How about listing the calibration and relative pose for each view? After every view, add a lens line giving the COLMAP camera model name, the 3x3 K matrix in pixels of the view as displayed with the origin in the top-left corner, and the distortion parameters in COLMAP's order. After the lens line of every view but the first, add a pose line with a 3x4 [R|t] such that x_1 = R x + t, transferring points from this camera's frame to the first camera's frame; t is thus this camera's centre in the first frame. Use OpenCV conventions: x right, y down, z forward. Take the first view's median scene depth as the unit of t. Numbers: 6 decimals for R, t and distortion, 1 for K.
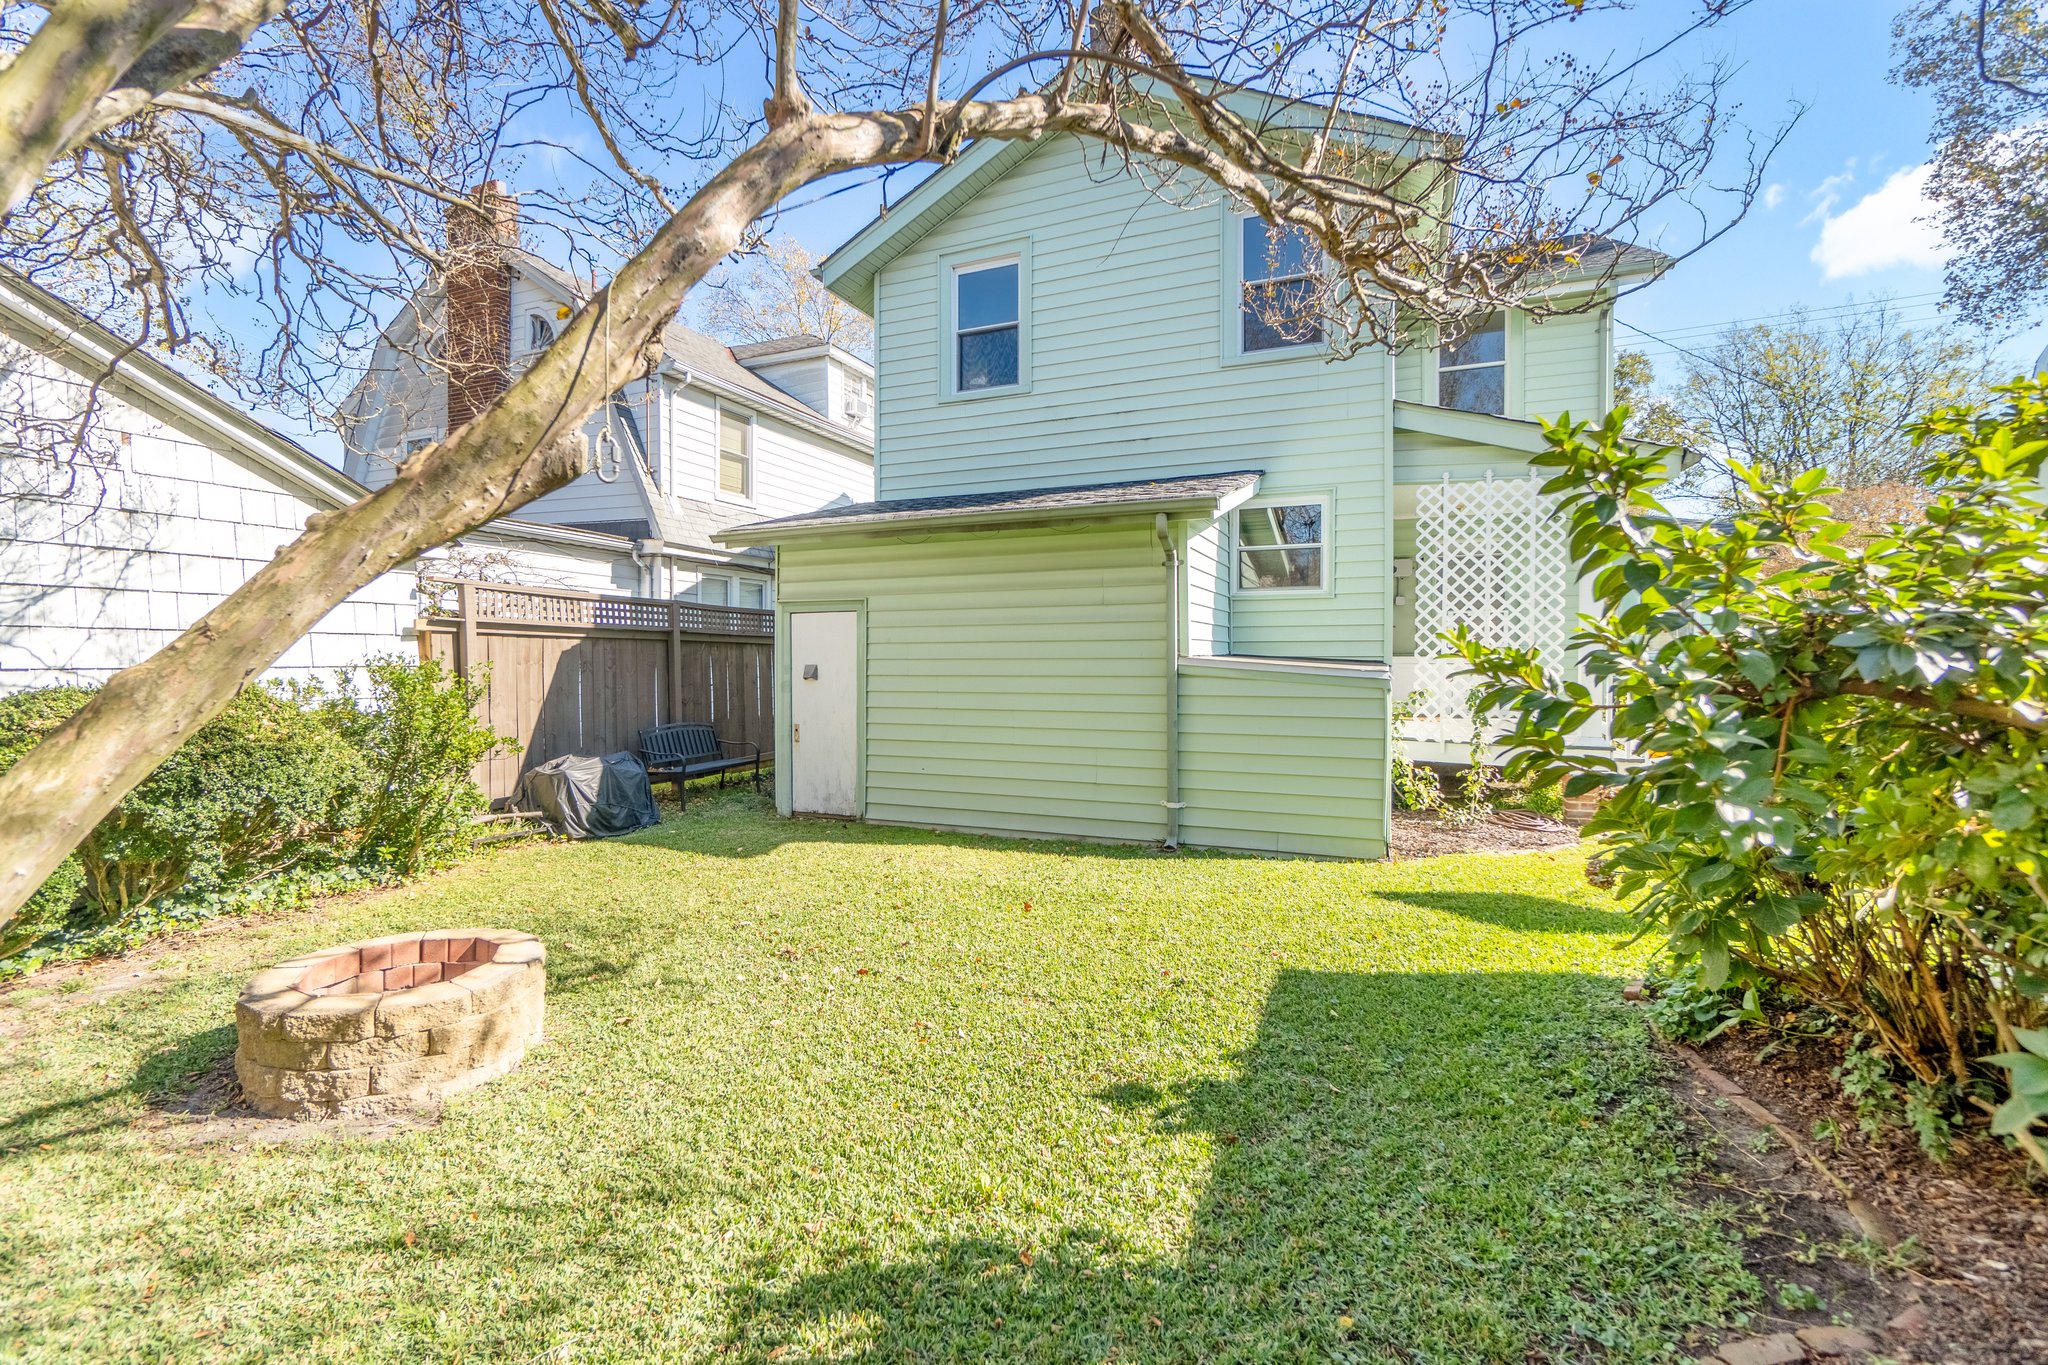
lens RADIAL K [[902.2, 0, 1024.0], [0, 902.2, 682.5], [0, 0, 1]] dist [-0.010274, -0.000792]
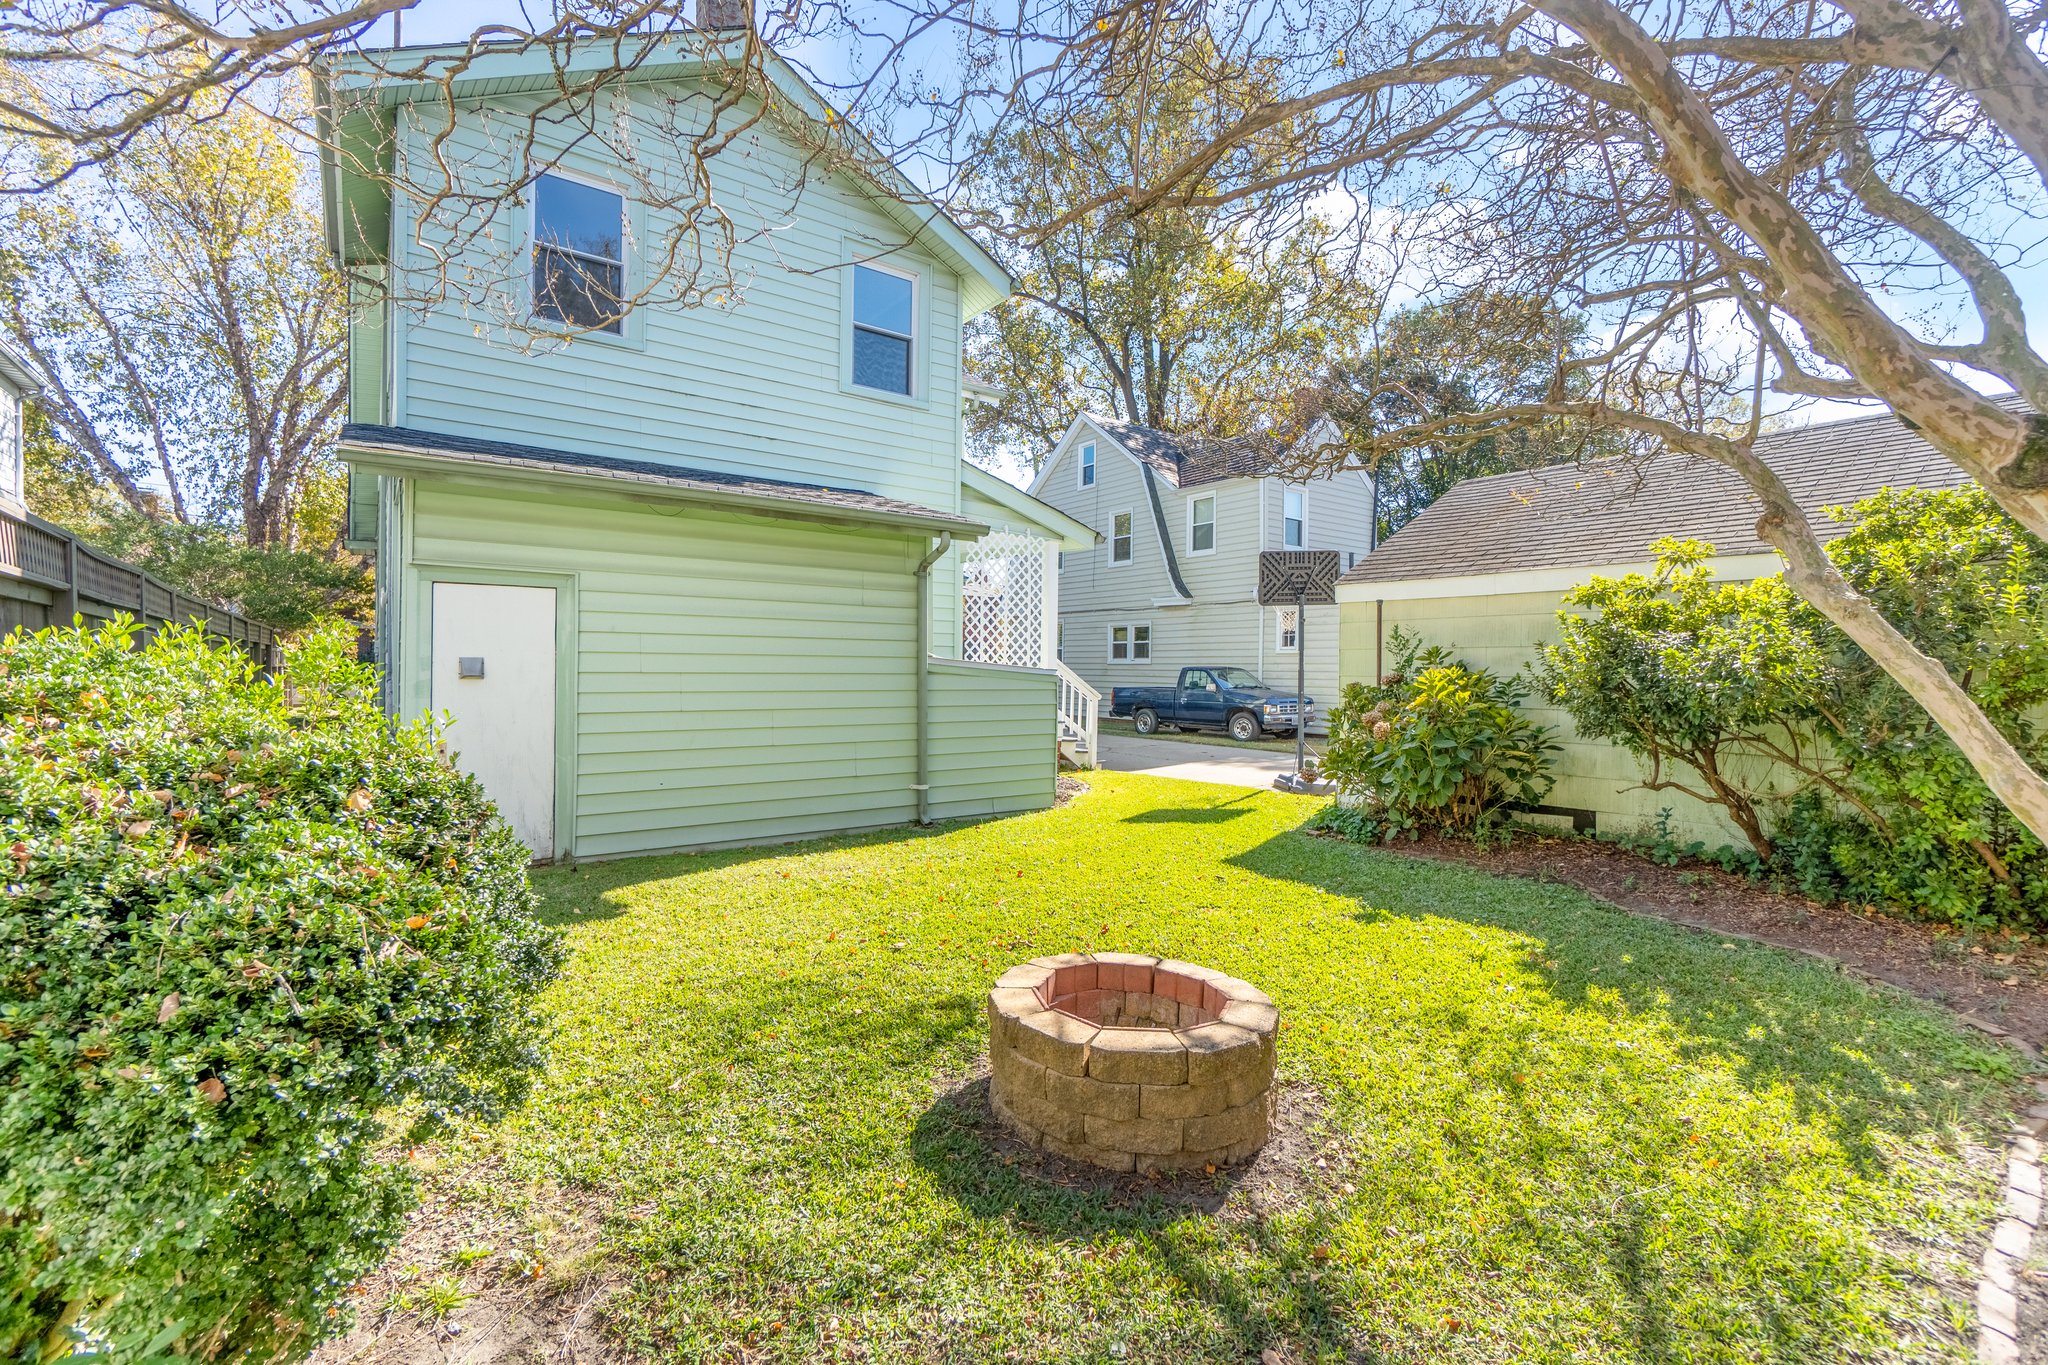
lens RADIAL K [[902.2, 0, 1024.0], [0, 902.2, 682.5], [0, 0, 1]] dist [-0.010274, -0.000792]
pose [[0.502337, -0.005942, 0.864652, -0.754799], [0.006441, 0.999974, 0.003130, 0.001000], [-0.864648, 0.003997, 0.502362, 0.318597]]
